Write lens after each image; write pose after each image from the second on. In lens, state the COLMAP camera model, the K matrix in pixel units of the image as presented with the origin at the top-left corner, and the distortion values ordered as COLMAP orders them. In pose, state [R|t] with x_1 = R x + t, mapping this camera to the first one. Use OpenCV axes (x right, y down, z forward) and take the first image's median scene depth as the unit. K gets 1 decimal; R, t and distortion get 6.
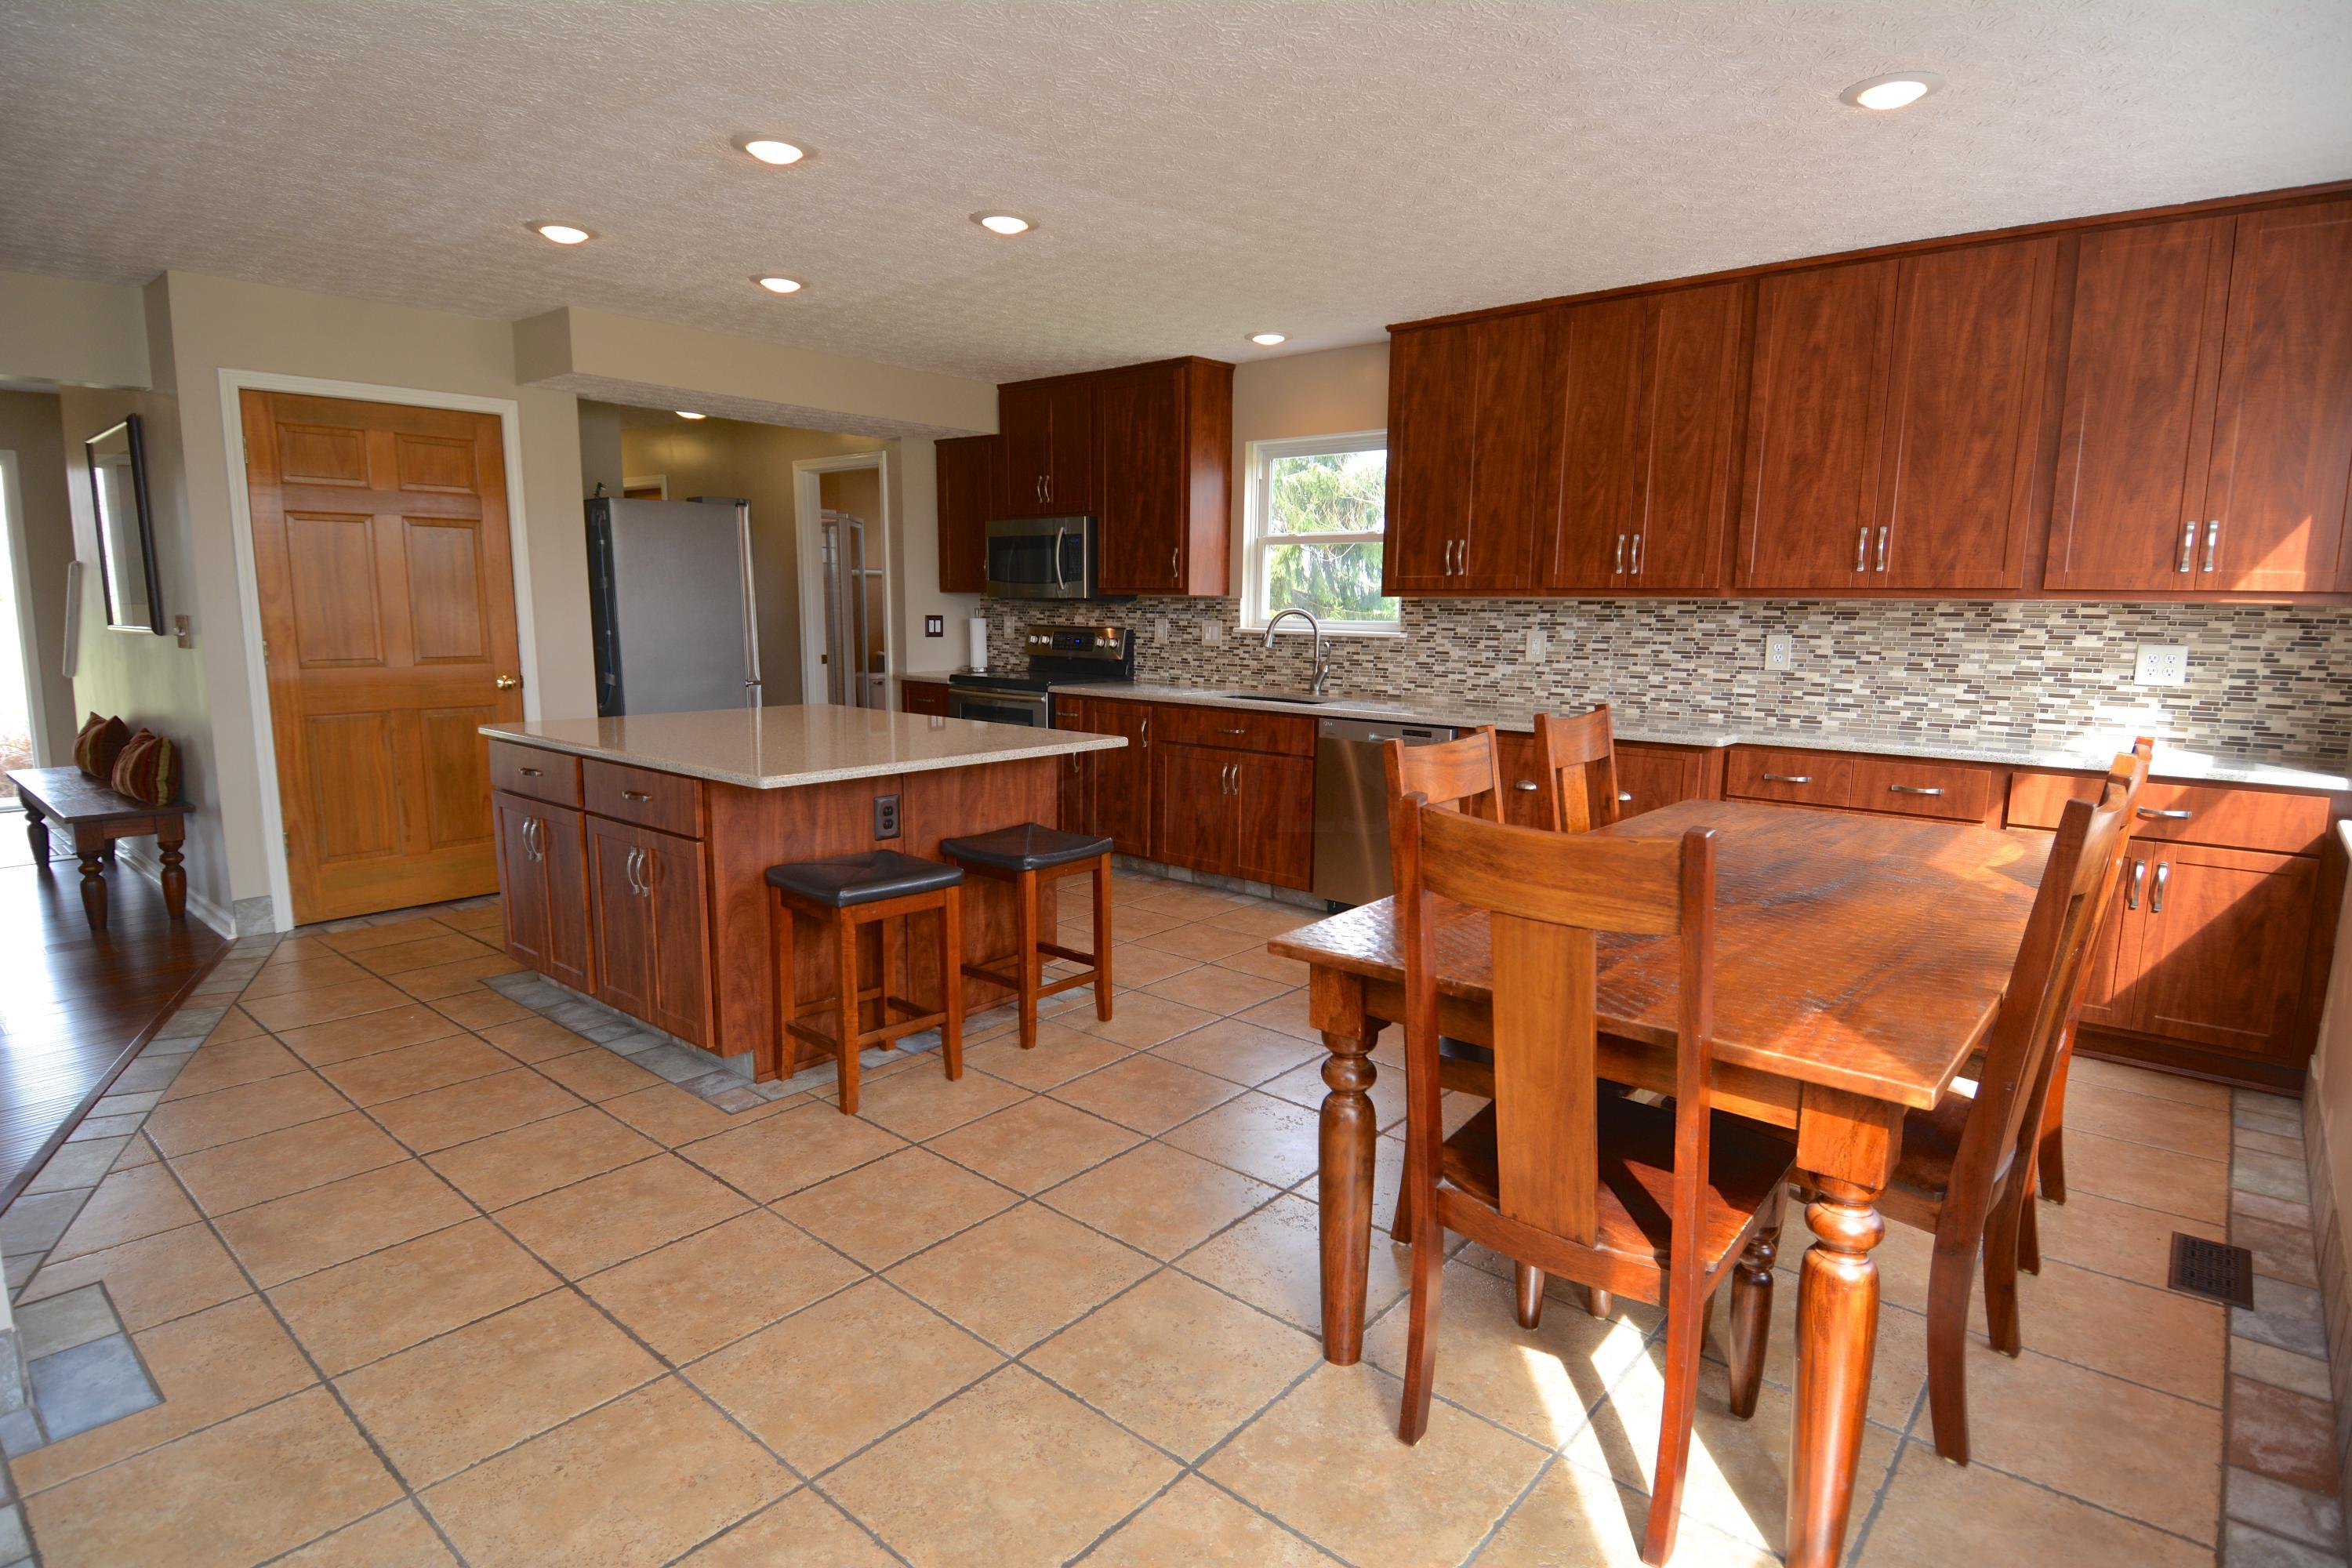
lens RADIAL K [[1222.1, 0, 1194.7], [0, 1222.1, 789.3], [0, 0, 1]] dist [0.002063, -0.000581]
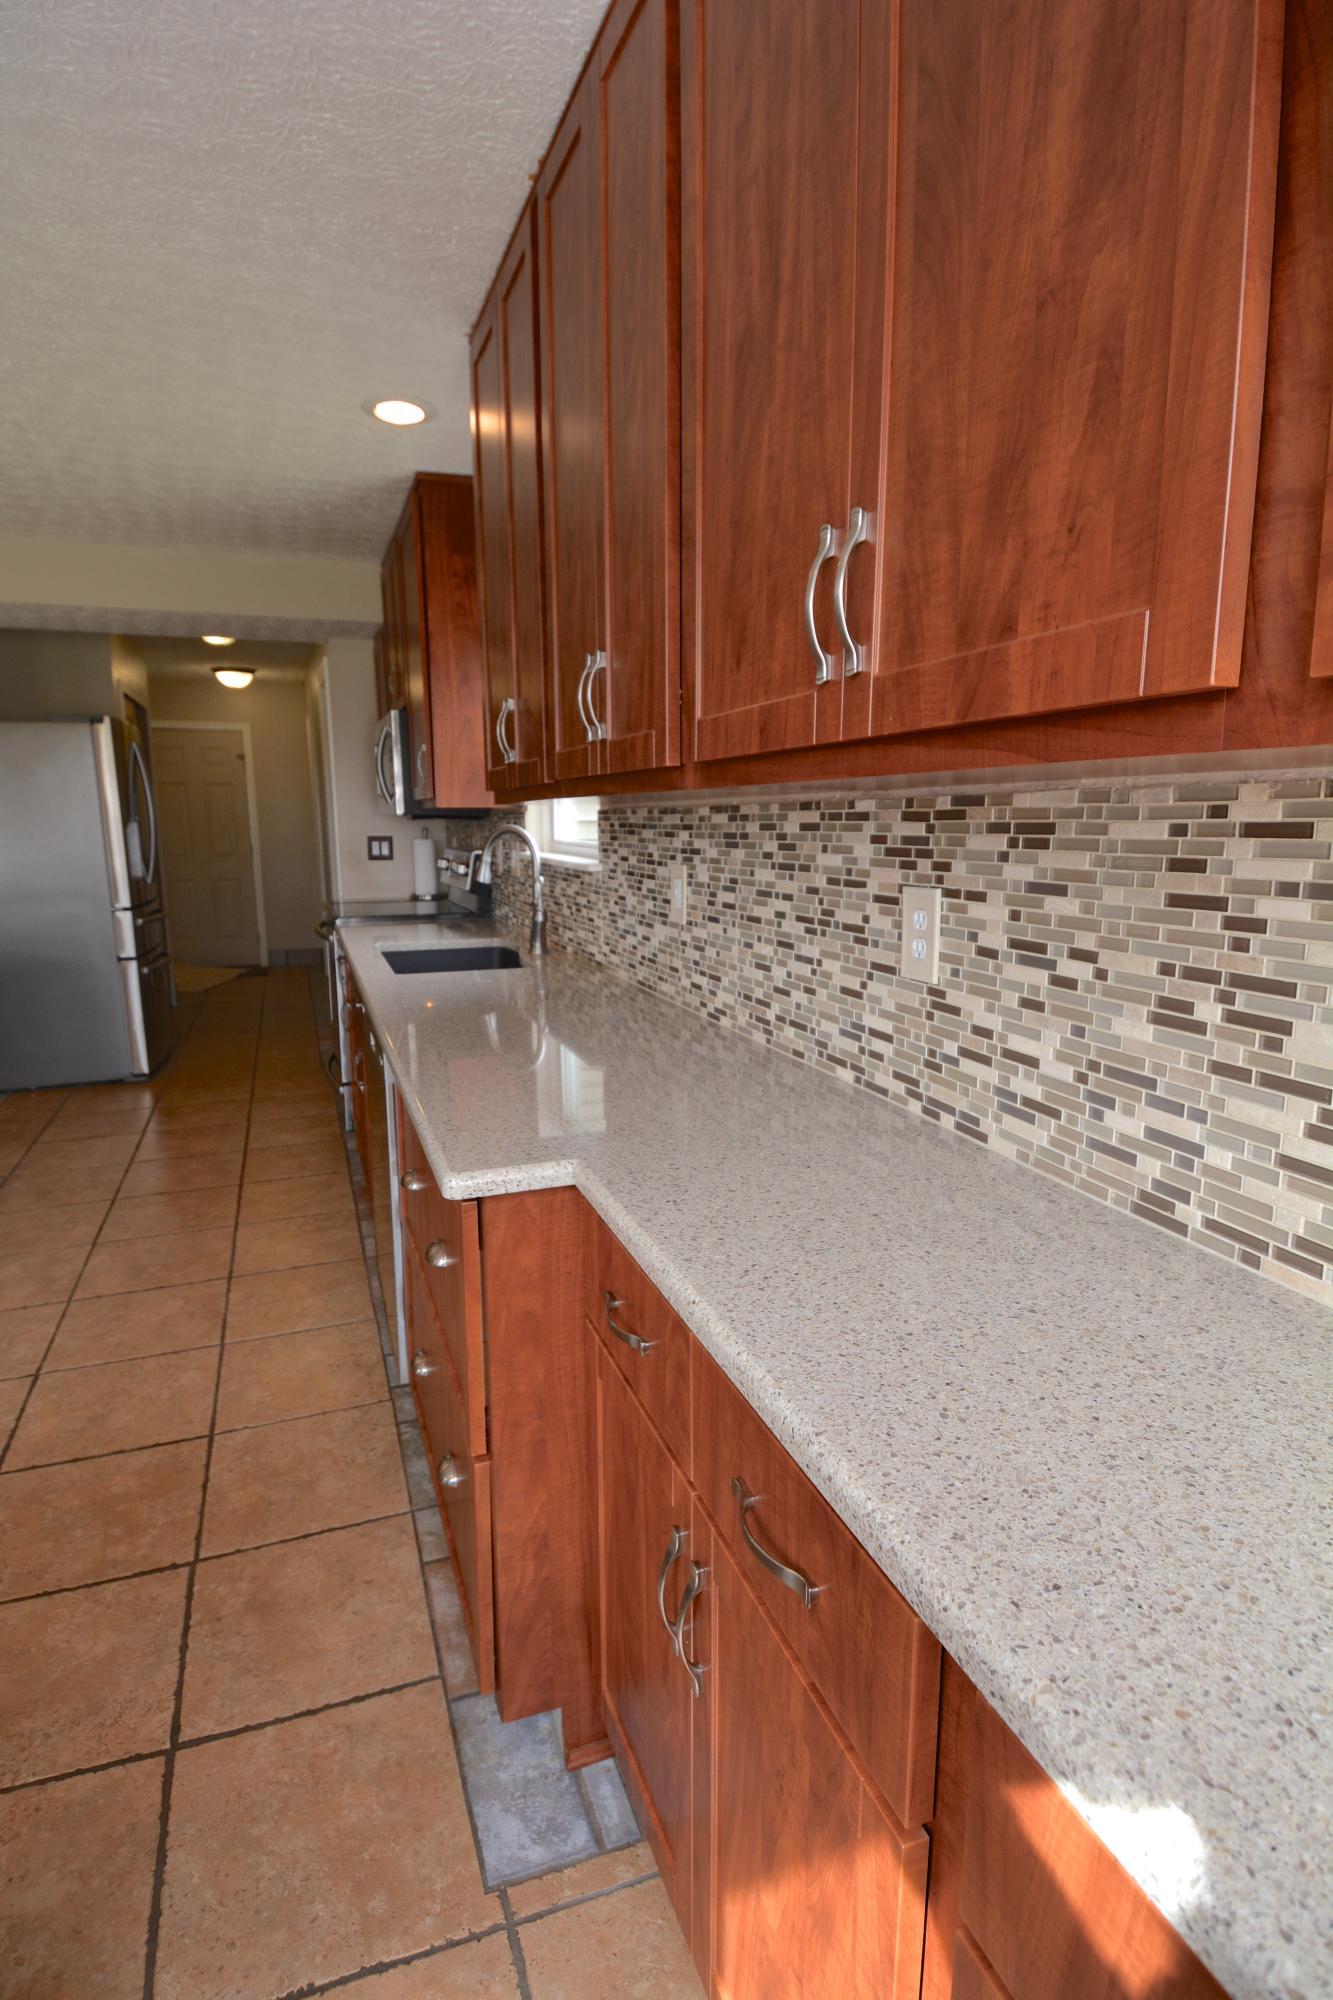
lens RADIAL K [[1039.2, 0, 661.4], [0, 1039.2, 999.1], [0, 0, 1]] dist [0.002063, -0.000581]
pose [[0.874213, 0.068208, -0.480727, 0.566897], [-0.058651, 0.997668, 0.034897, -0.099062], [0.481987, -0.002313, 0.876175, 0.686495]]
